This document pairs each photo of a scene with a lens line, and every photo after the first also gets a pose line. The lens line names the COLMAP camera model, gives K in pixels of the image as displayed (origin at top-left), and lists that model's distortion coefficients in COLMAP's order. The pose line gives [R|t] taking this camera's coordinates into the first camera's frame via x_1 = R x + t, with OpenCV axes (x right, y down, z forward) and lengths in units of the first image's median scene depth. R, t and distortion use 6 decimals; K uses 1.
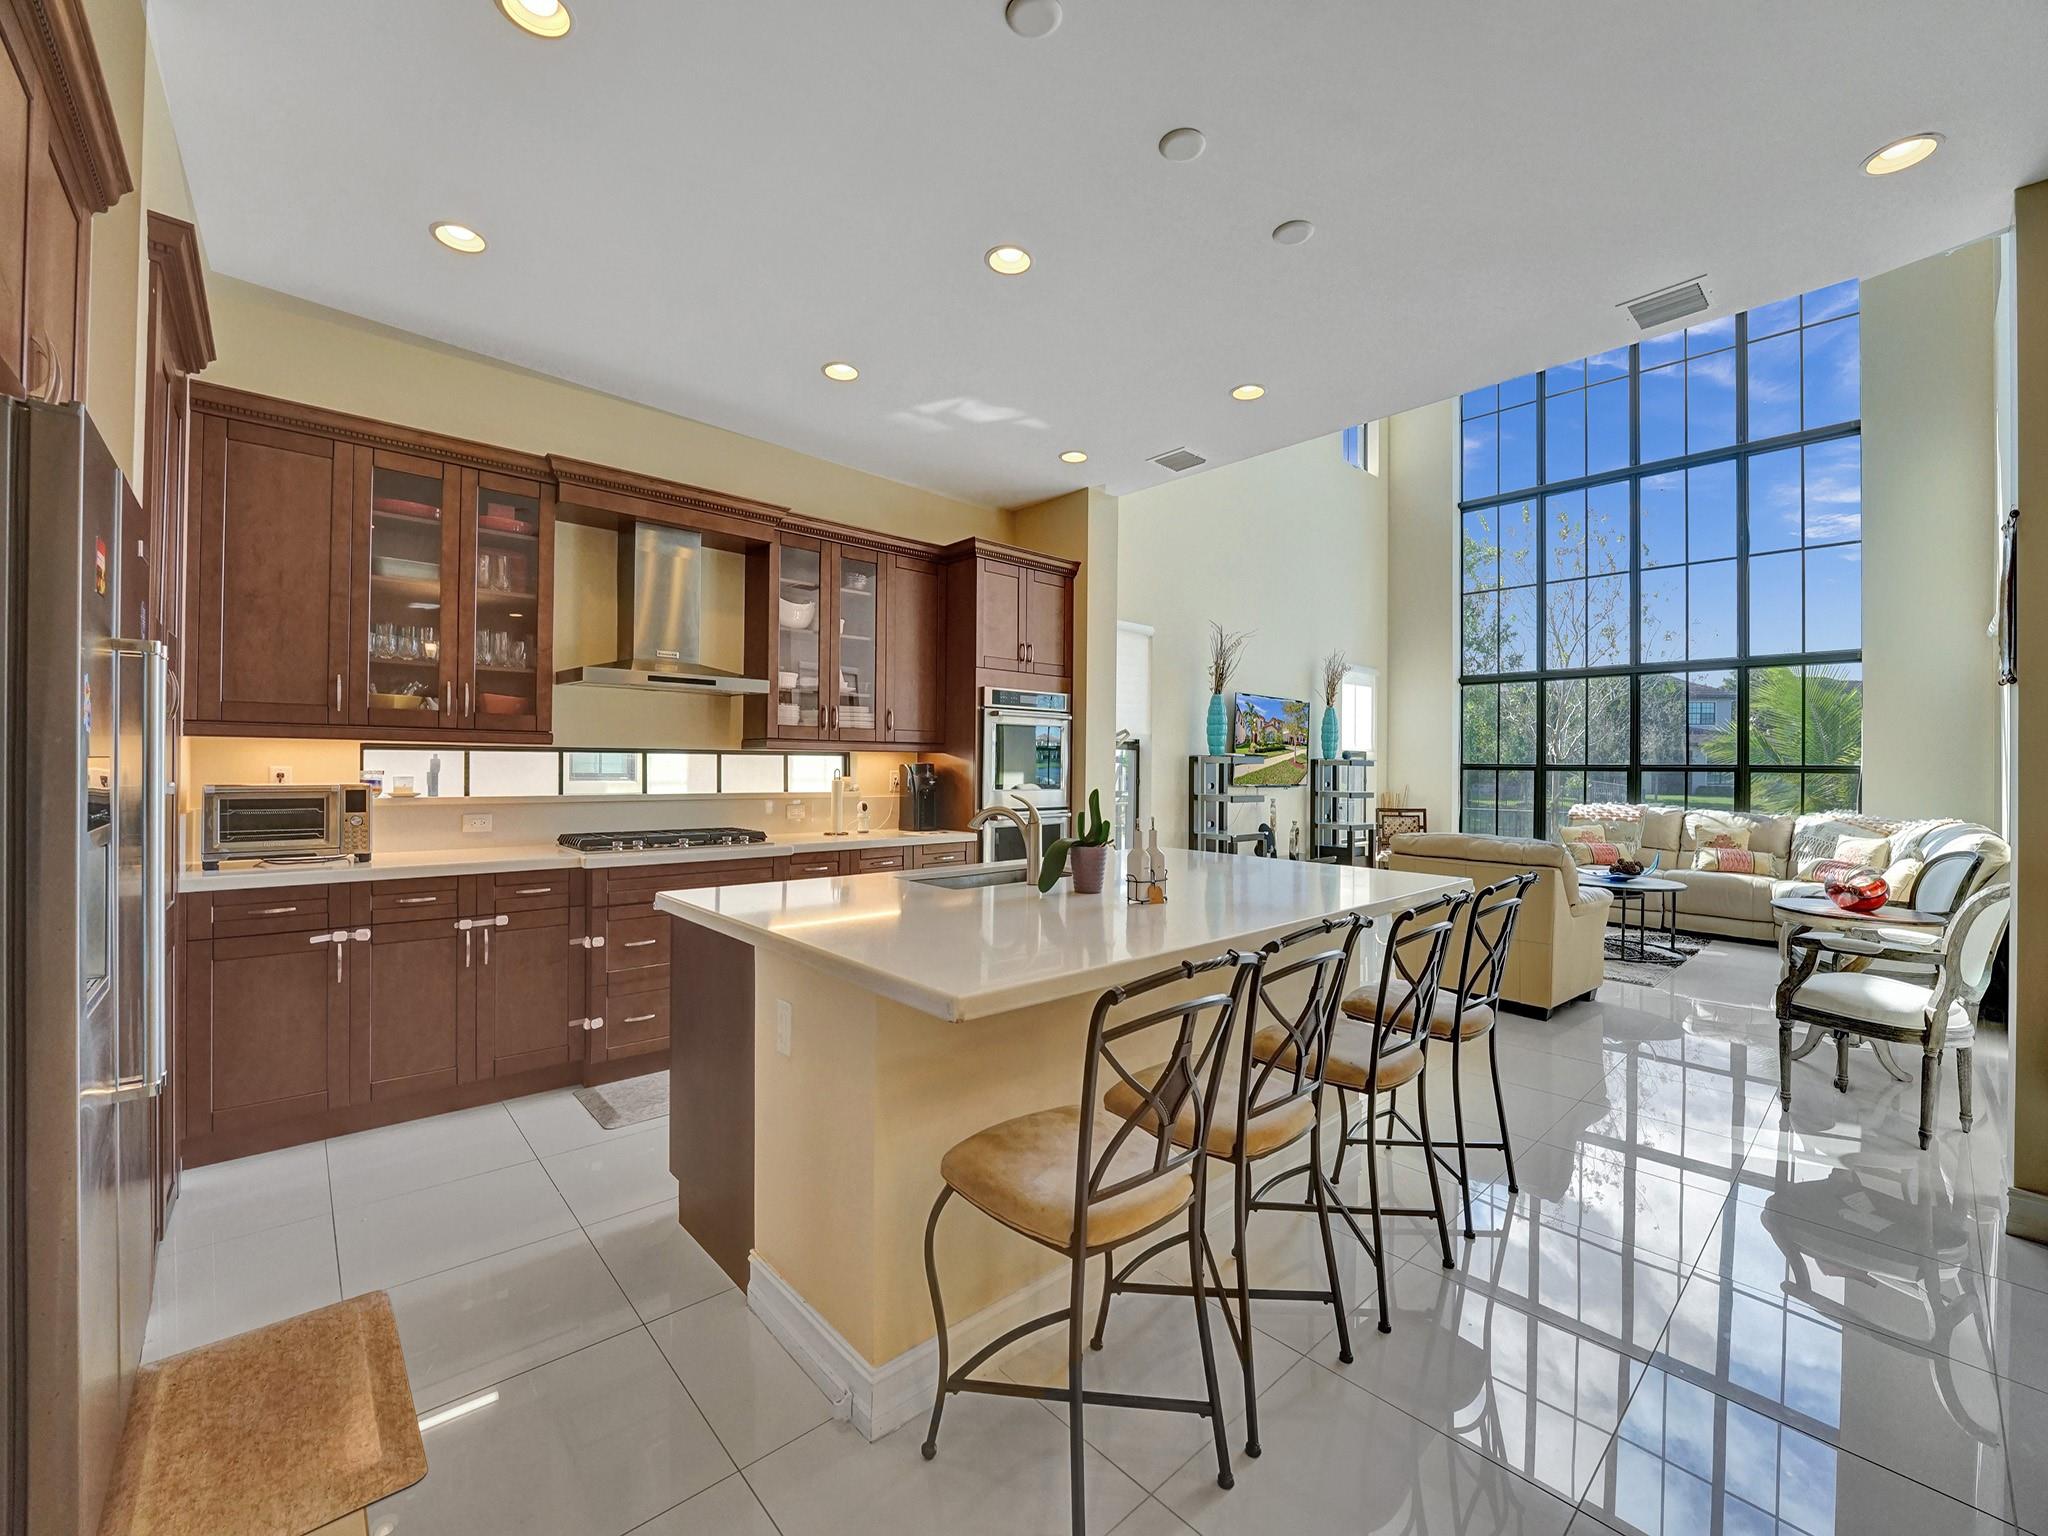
lens RADIAL K [[832.0, 0, 1027.4], [0, 832.0, 763.3], [0, 0, 1]] dist [-0.023978, 0.000680]
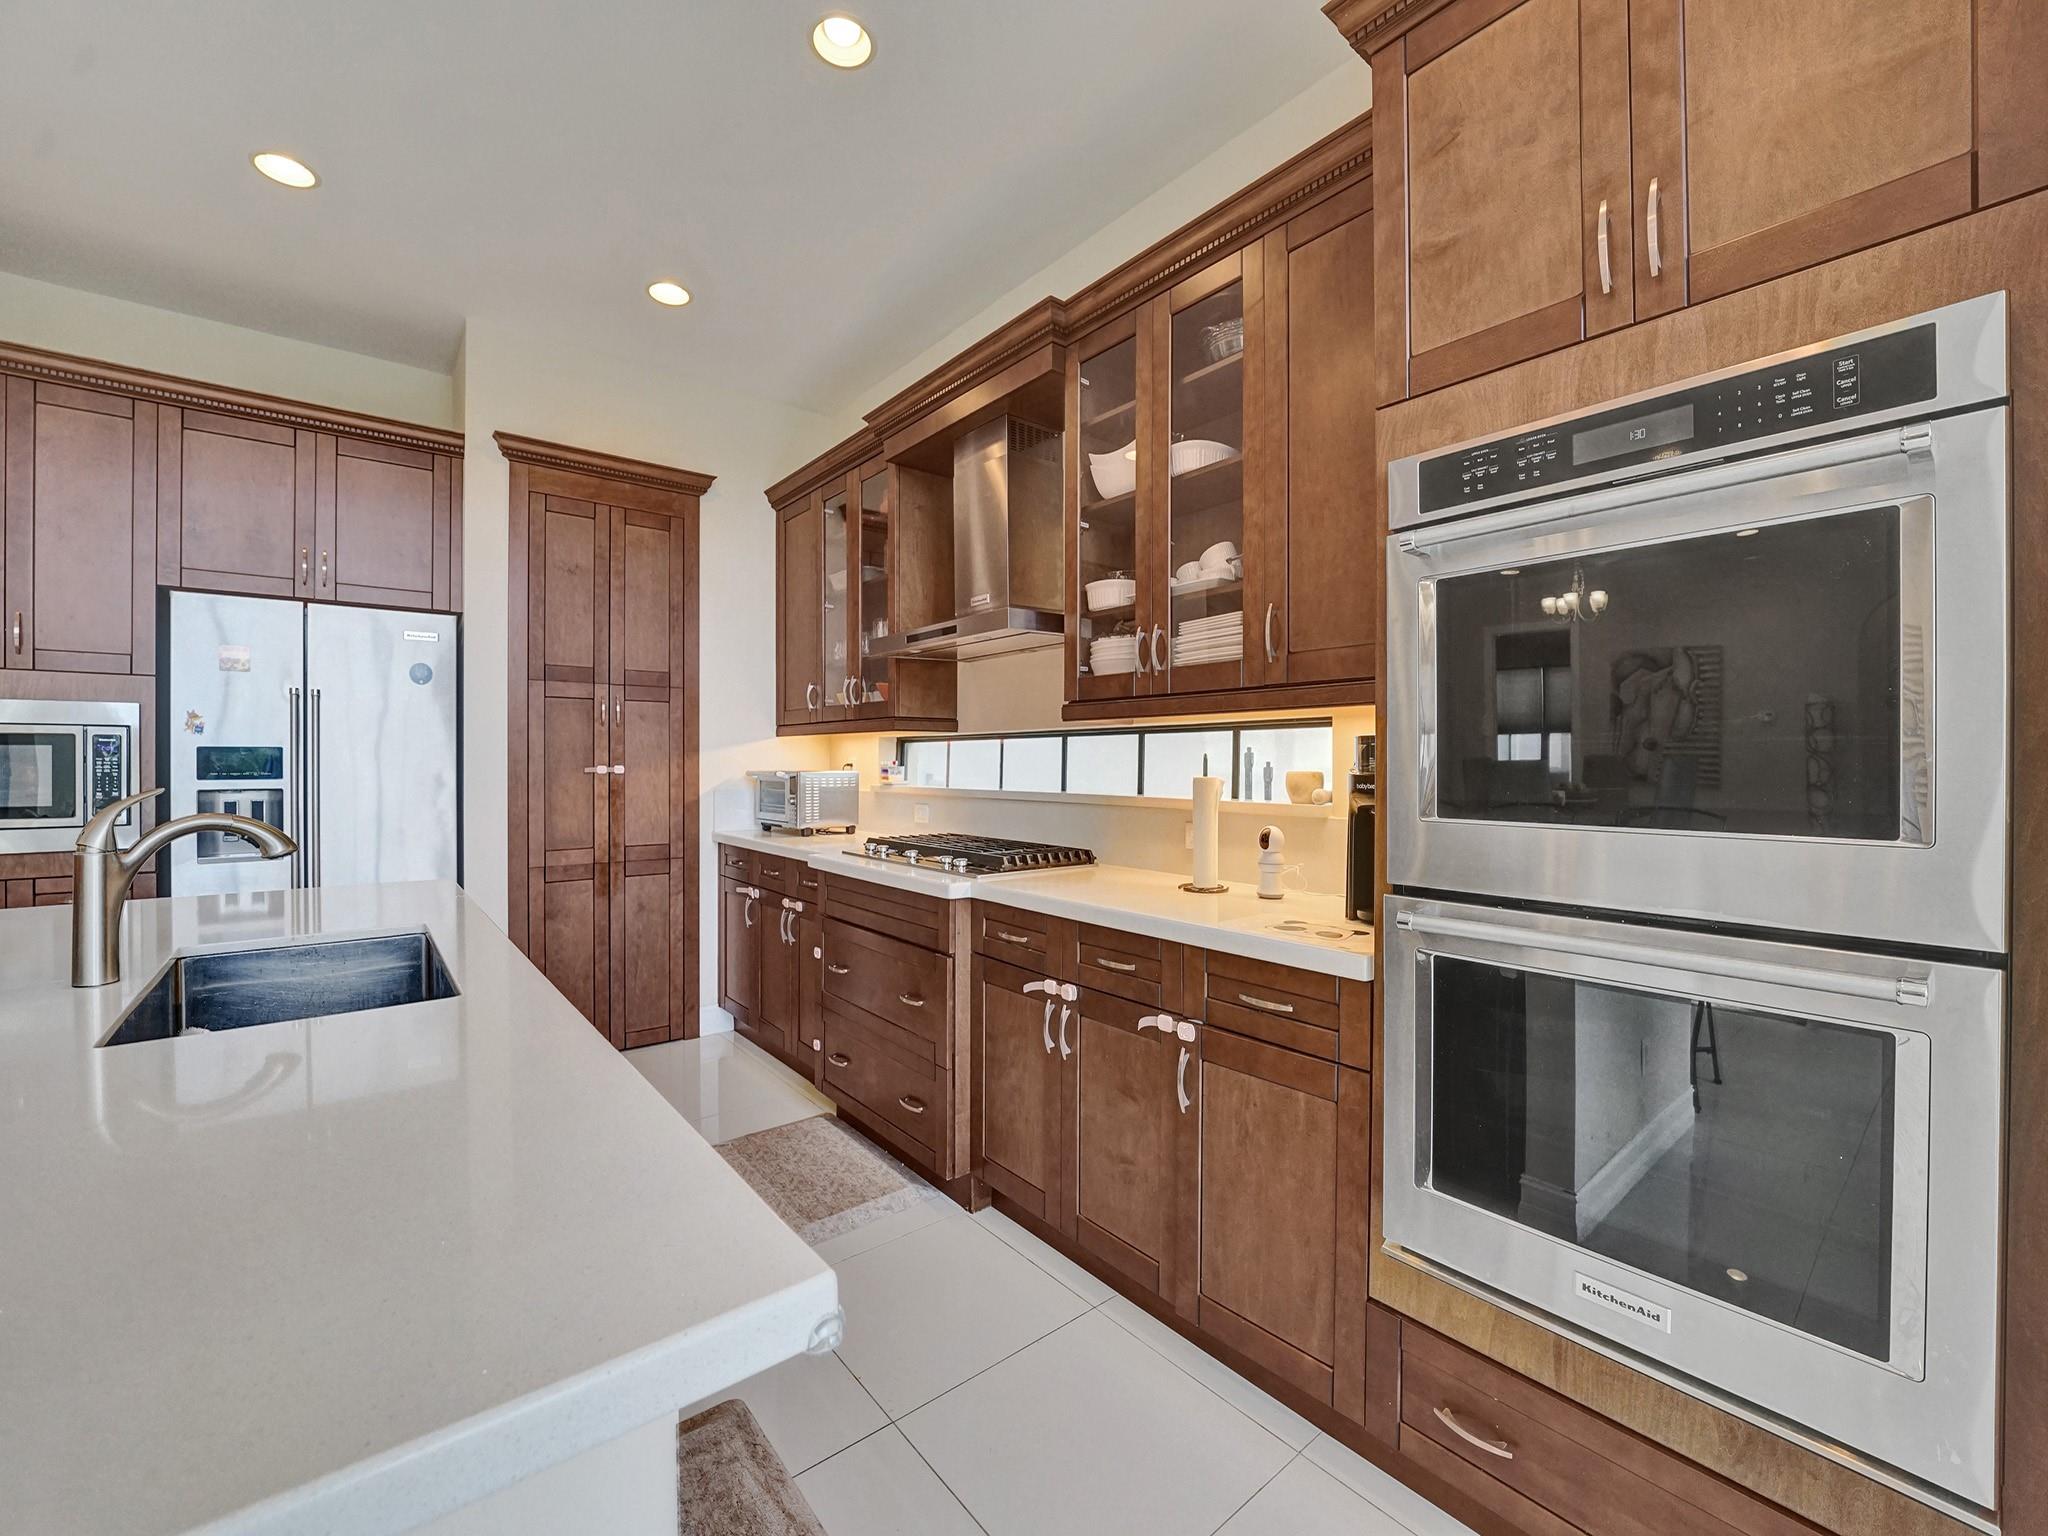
lens RADIAL K [[833.3, 0, 1020.8], [0, 833.3, 763.8], [0, 0, 1]] dist [-0.021083, 0.001101]
pose [[-0.050802, -0.008285, -0.998674, 0.280688], [0.001222, 0.999964, -0.008358, 0.018588], [0.998708, -0.001645, -0.050790, 1.004983]]
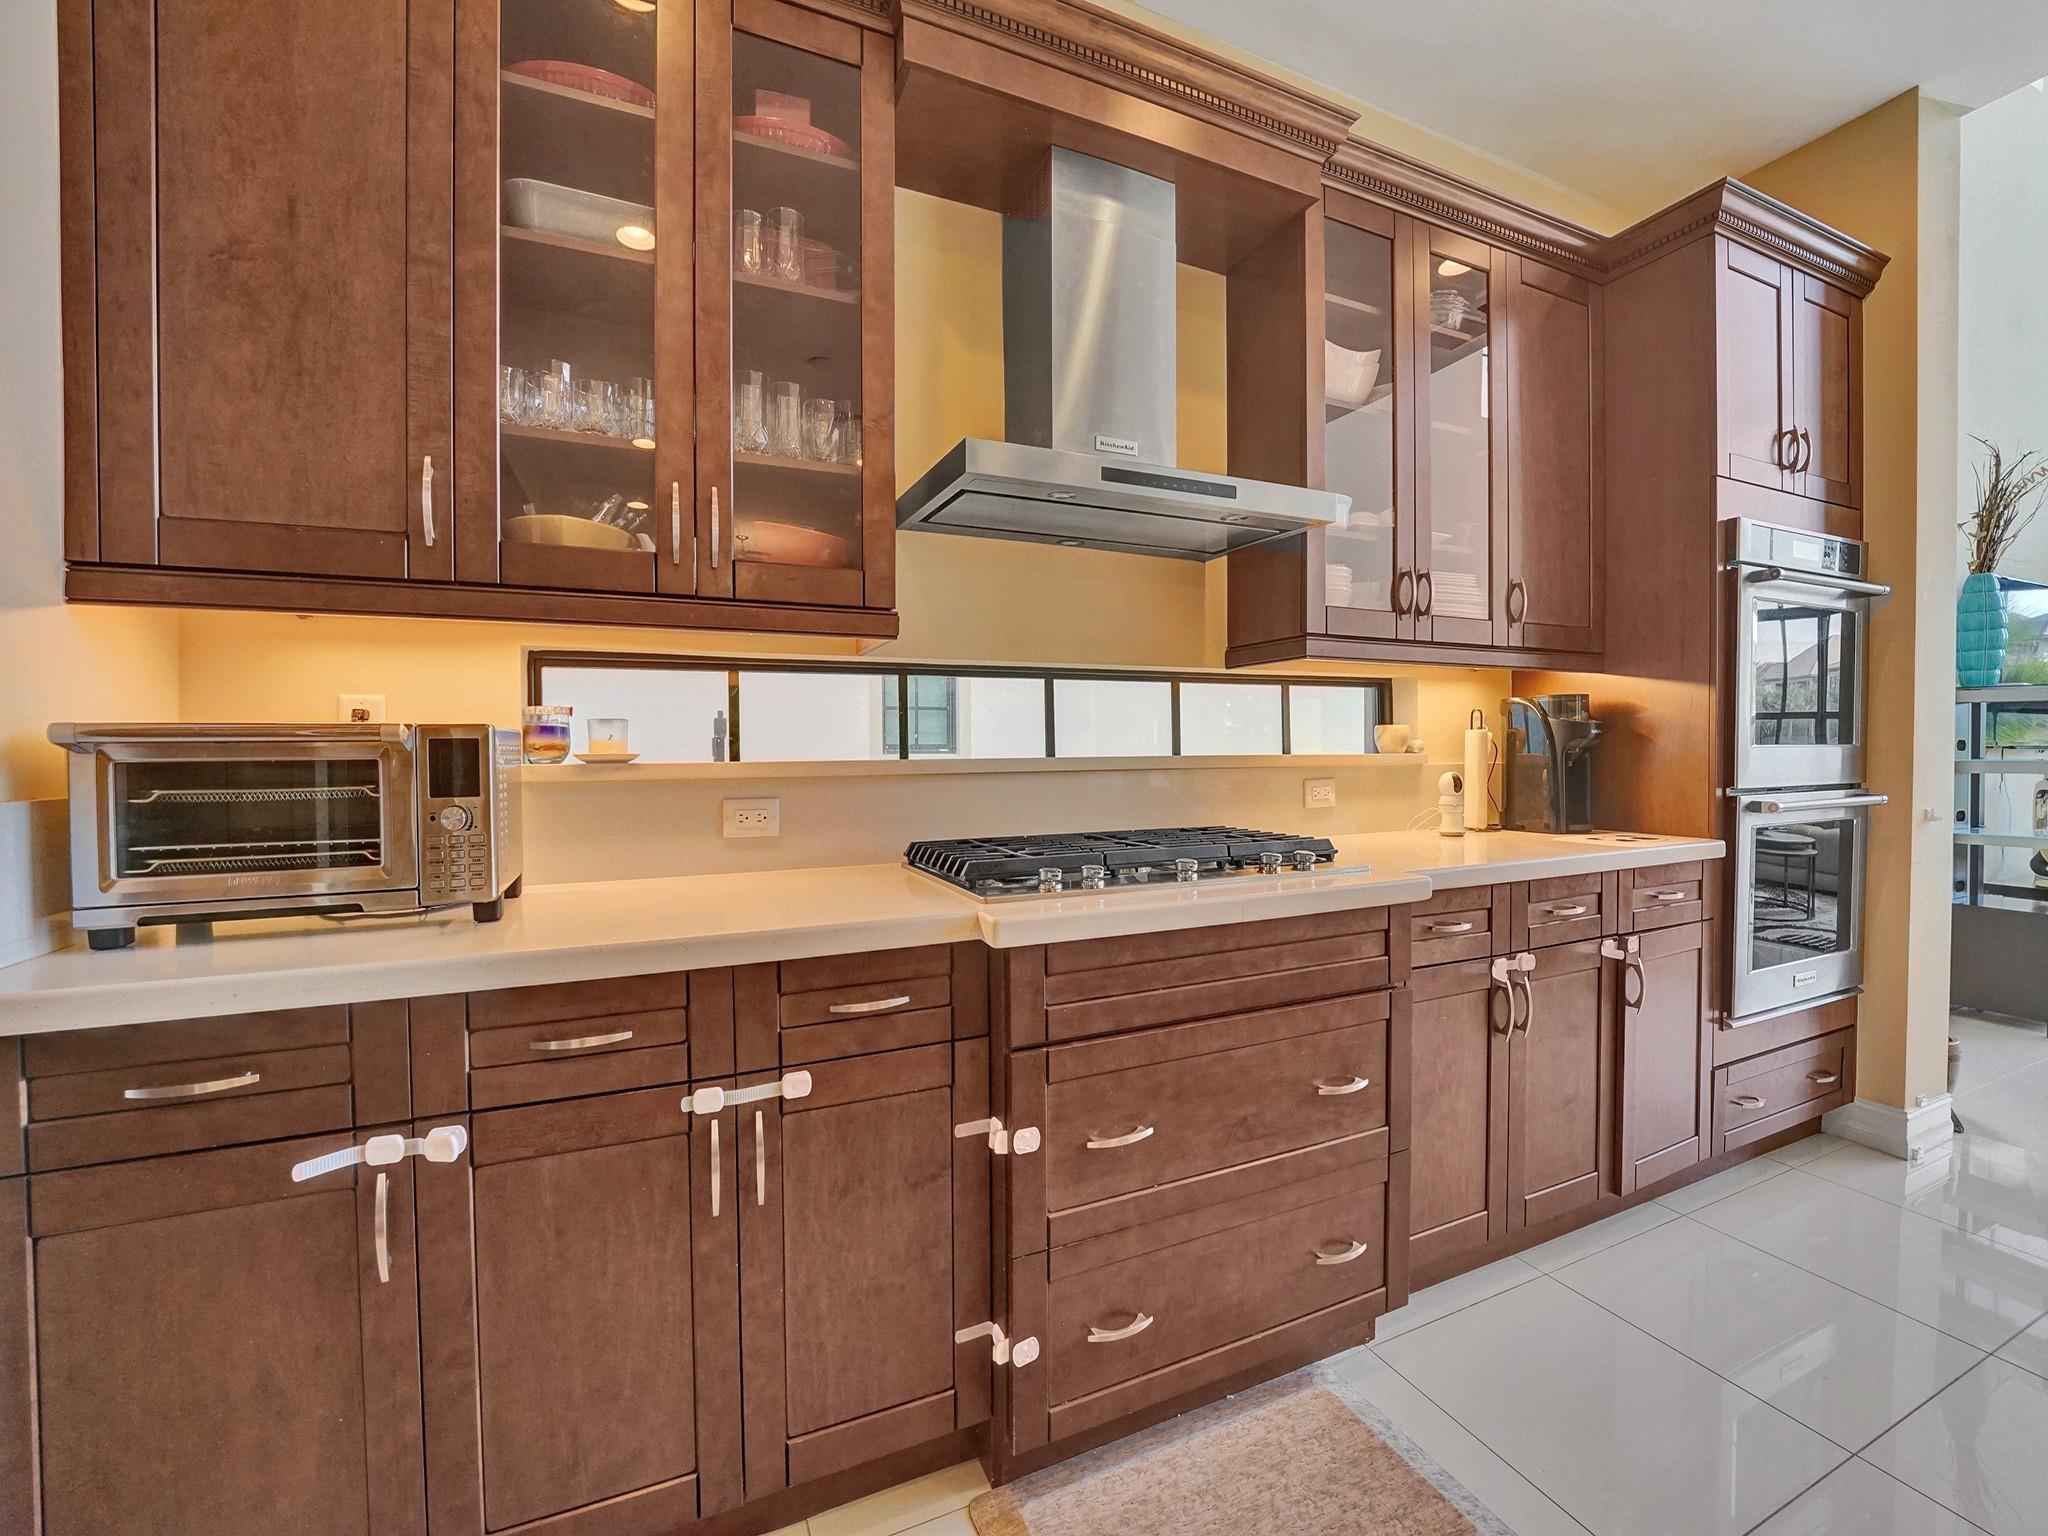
lens RADIAL K [[832.0, 0, 1027.4], [0, 832.0, 763.3], [0, 0, 1]] dist [-0.023978, 0.000680]
pose [[0.948844, -0.009575, -0.315599, -0.317557], [0.016920, 0.999646, 0.020541, 0.029326], [0.315290, -0.024830, 0.948670, 0.515420]]
